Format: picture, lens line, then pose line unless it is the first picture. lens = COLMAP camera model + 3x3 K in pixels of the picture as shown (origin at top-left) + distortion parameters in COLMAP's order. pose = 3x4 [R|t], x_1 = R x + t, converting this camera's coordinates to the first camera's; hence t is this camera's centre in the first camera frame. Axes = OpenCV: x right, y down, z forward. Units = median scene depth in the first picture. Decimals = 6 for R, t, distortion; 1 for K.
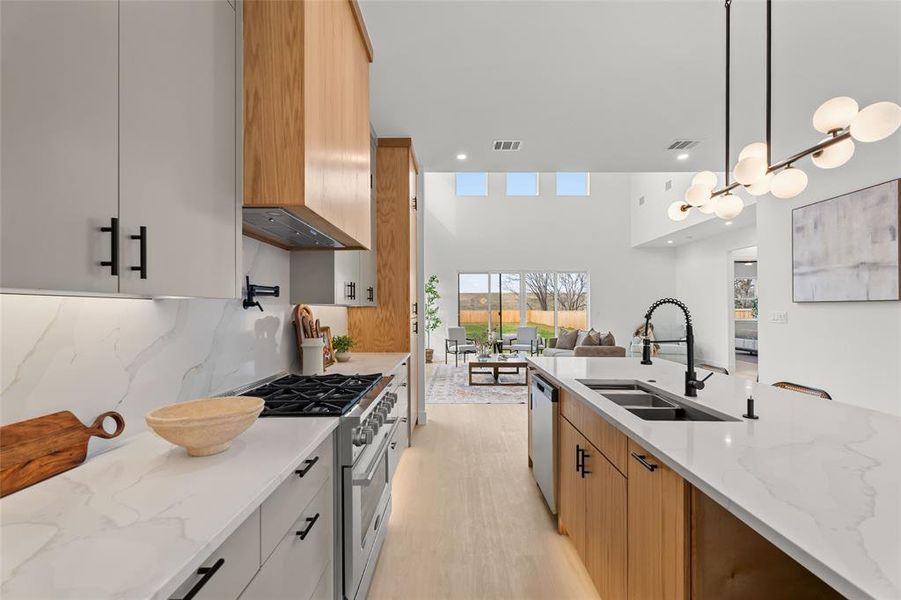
lens RADIAL K [[379.0, 0, 448.9], [0, 379.0, 306.1], [0, 0, 1]] dist [0.012049, 0.000150]
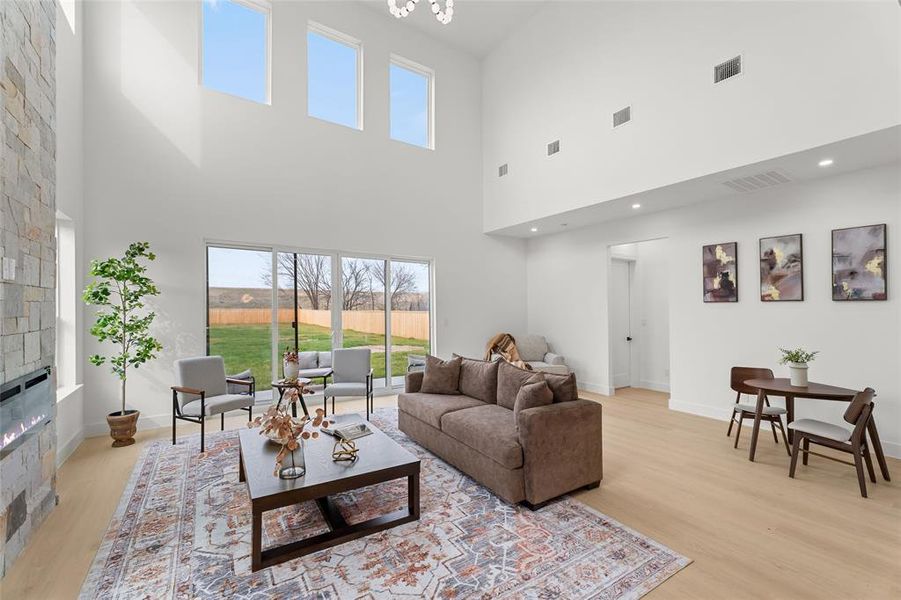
lens RADIAL K [[379.0, 0, 451.8], [0, 379.0, 311.1], [0, 0, 1]] dist [0.012049, 0.000150]
pose [[0.822429, 0.002119, 0.568864, 0.005643], [-0.012505, 0.999819, 0.014354, -0.011758], [-0.568731, -0.018919, 0.822306, 0.436219]]
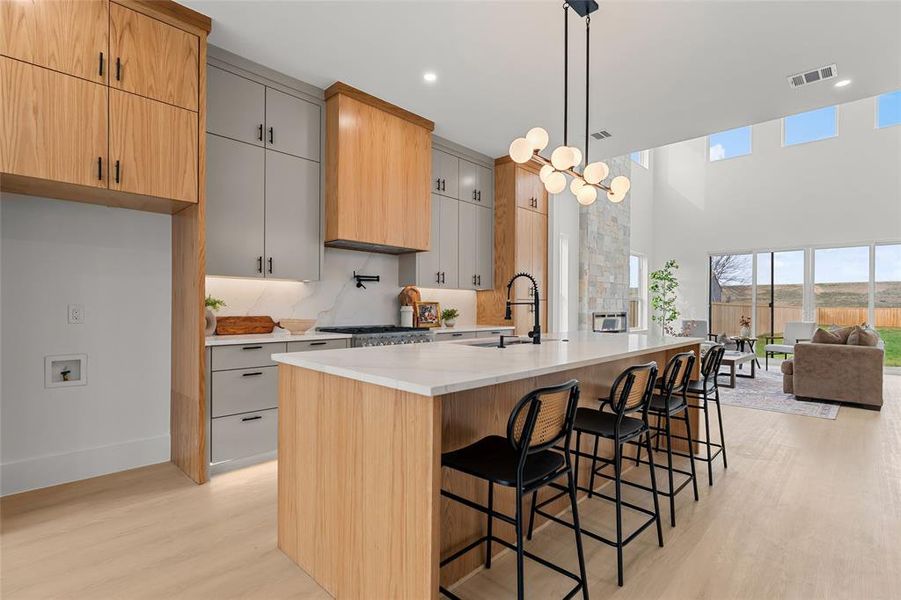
lens RADIAL K [[410.8, 0, 447.6], [0, 410.8, 303.0], [0, 0, 1]] dist [-0.014089, 0.000023]
pose [[0.722627, 0.003365, -0.691230, 0.245982], [-0.000832, 0.999992, 0.003998, 0.014835], [0.691238, -0.002313, 0.722624, -0.044361]]
